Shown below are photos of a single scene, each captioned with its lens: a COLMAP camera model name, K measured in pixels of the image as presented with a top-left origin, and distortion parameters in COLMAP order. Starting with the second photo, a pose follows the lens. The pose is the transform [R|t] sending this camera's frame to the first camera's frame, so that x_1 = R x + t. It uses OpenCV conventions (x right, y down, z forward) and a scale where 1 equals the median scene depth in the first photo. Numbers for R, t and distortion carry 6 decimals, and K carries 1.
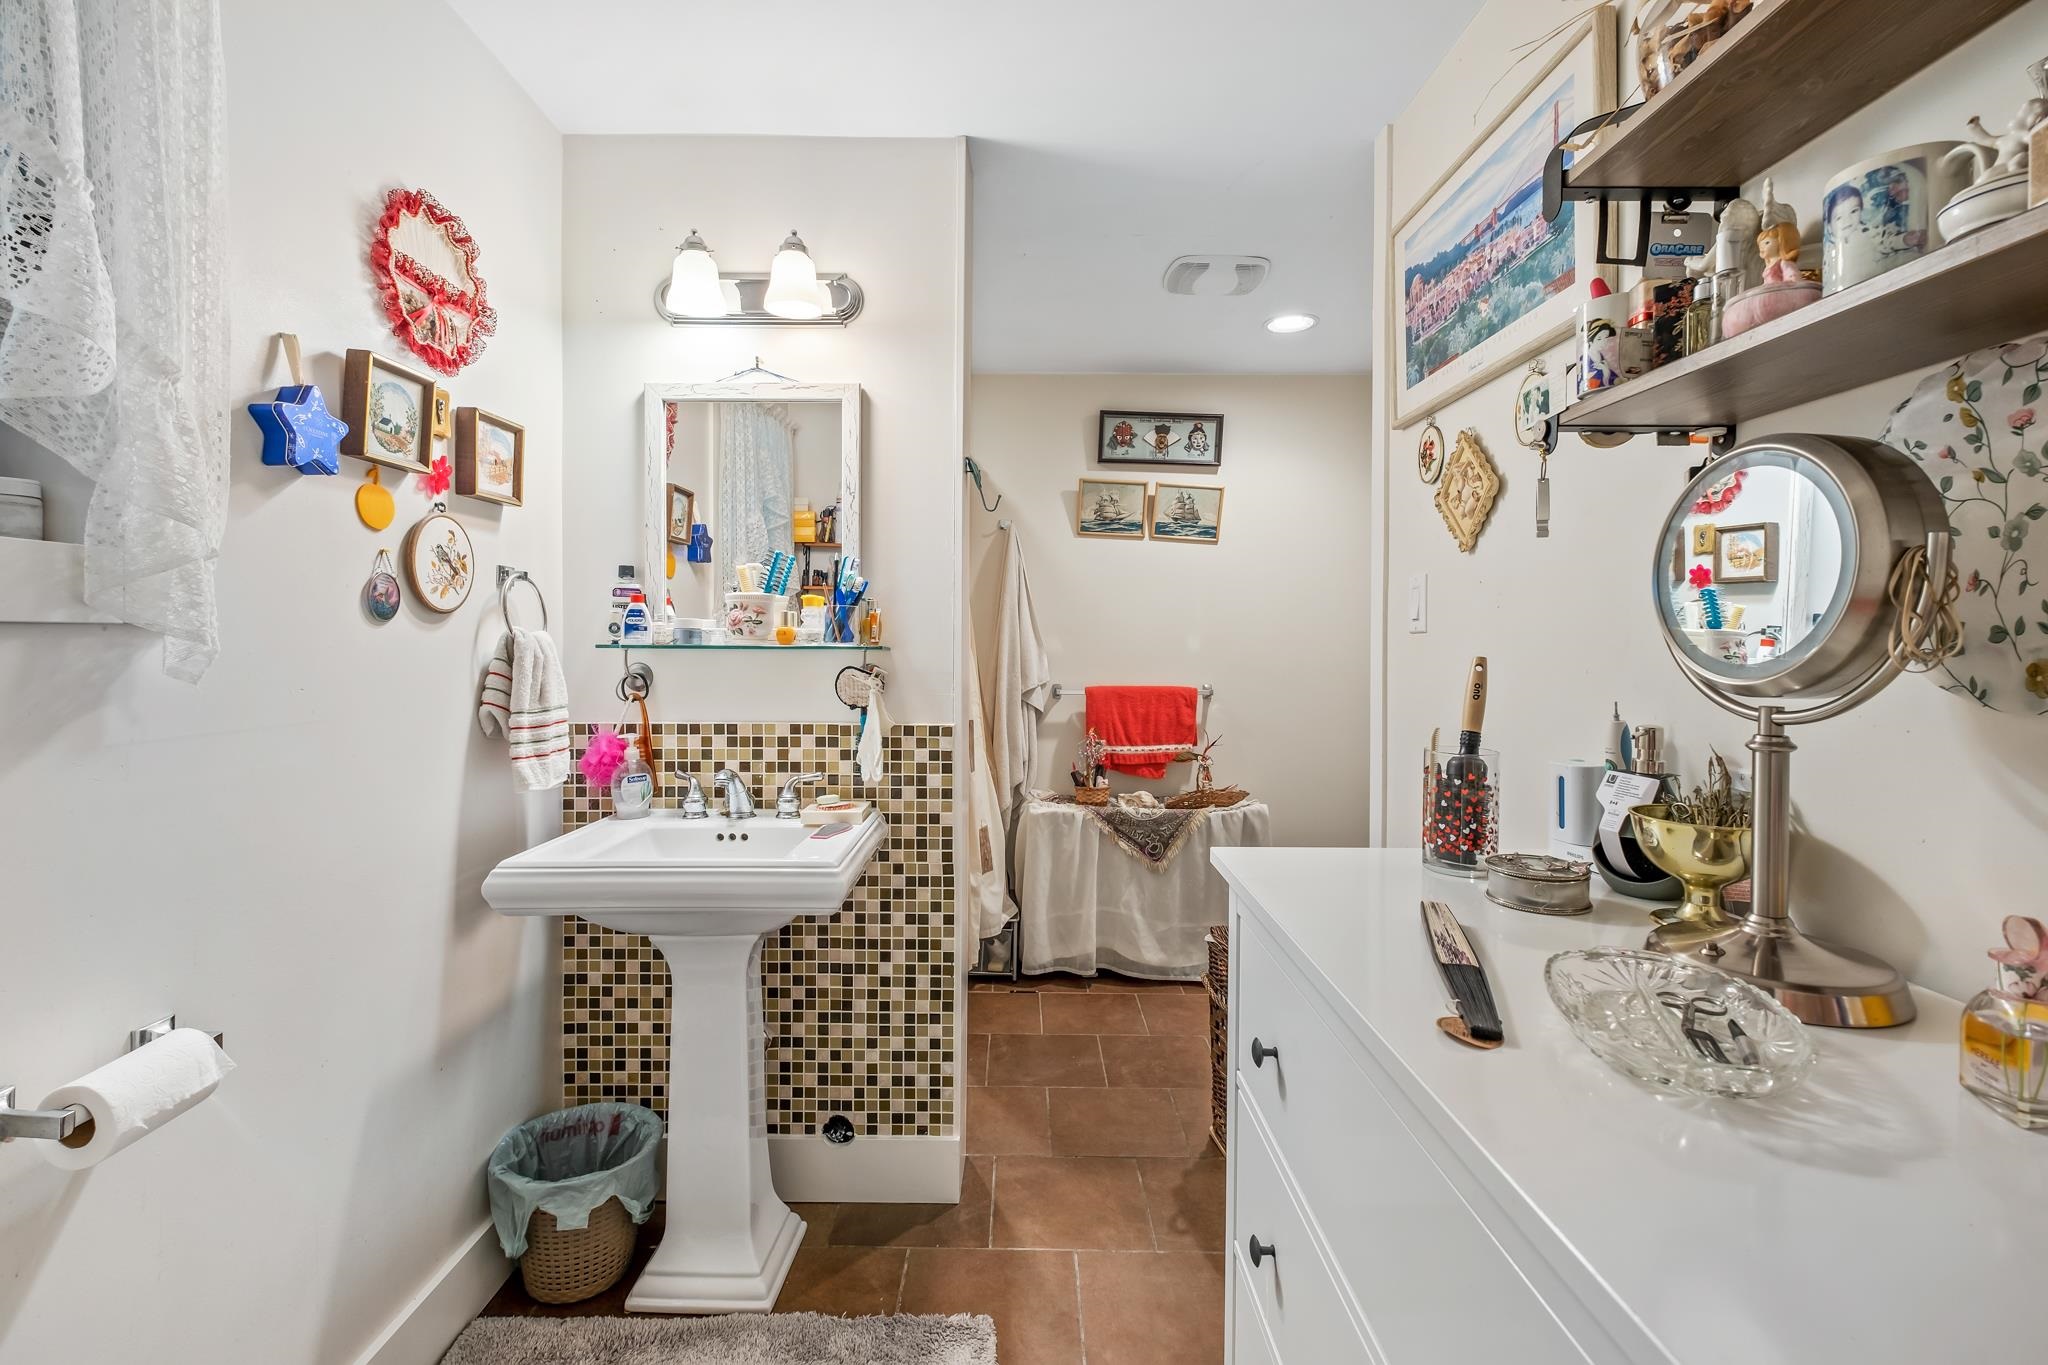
lens RADIAL K [[876.7, 0, 1024.0], [0, 876.7, 682.5], [0, 0, 1]] dist [0.002485, 0.000060]
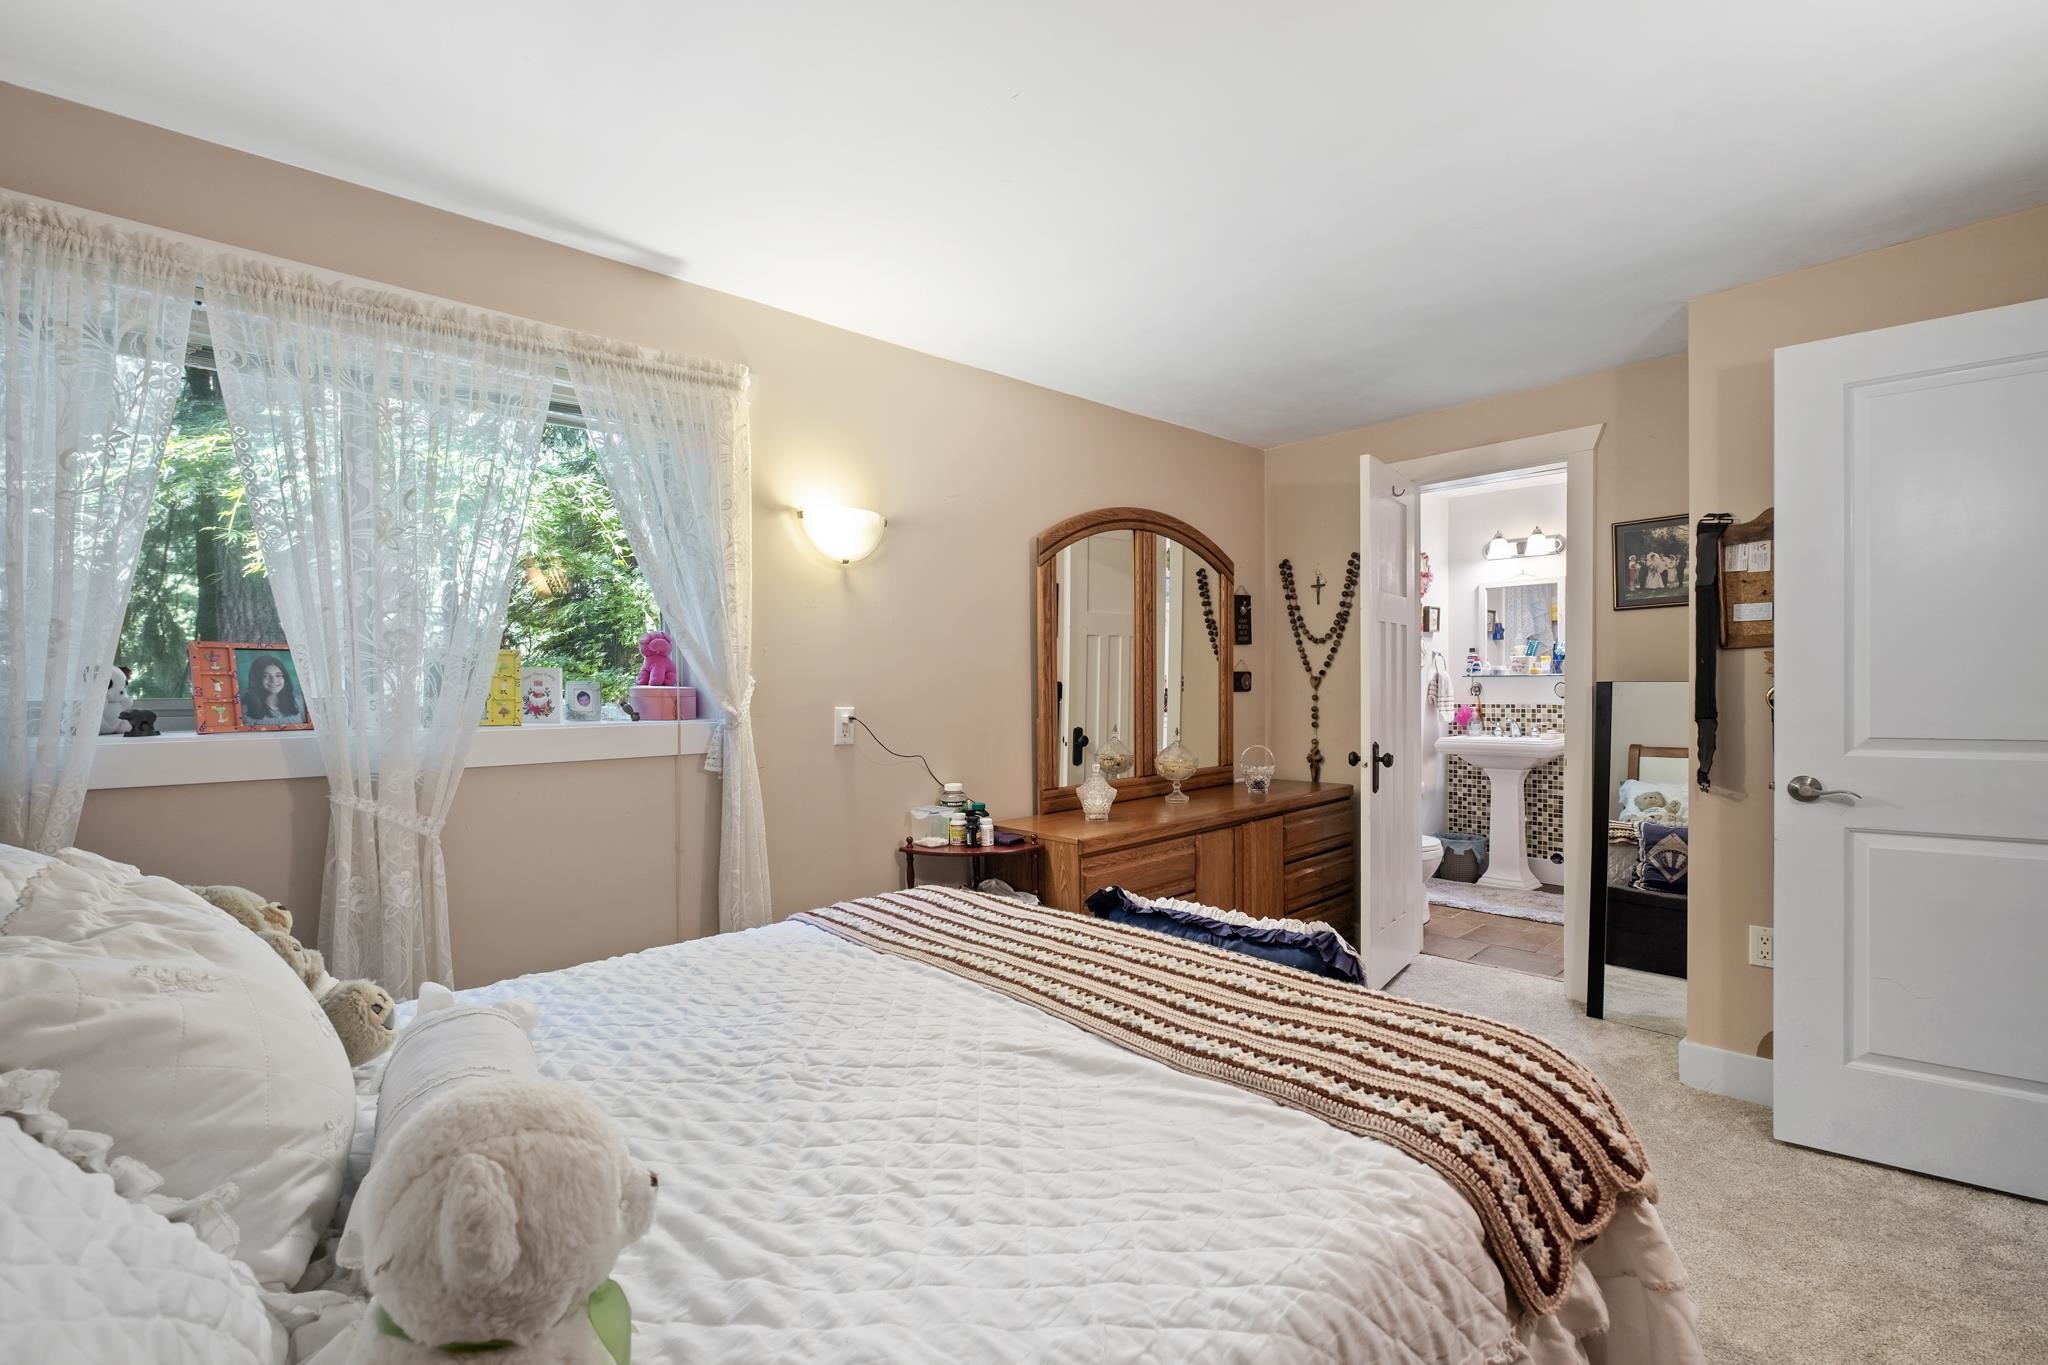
lens RADIAL K [[876.7, 0, 1024.0], [0, 876.7, 682.5], [0, 0, 1]] dist [0.002485, 0.000060]
pose [[0.669429, -0.012811, -0.742766, 0.677193], [-0.021821, 0.999081, -0.036898, 0.114393], [0.742556, 0.040908, 0.668534, -1.957717]]
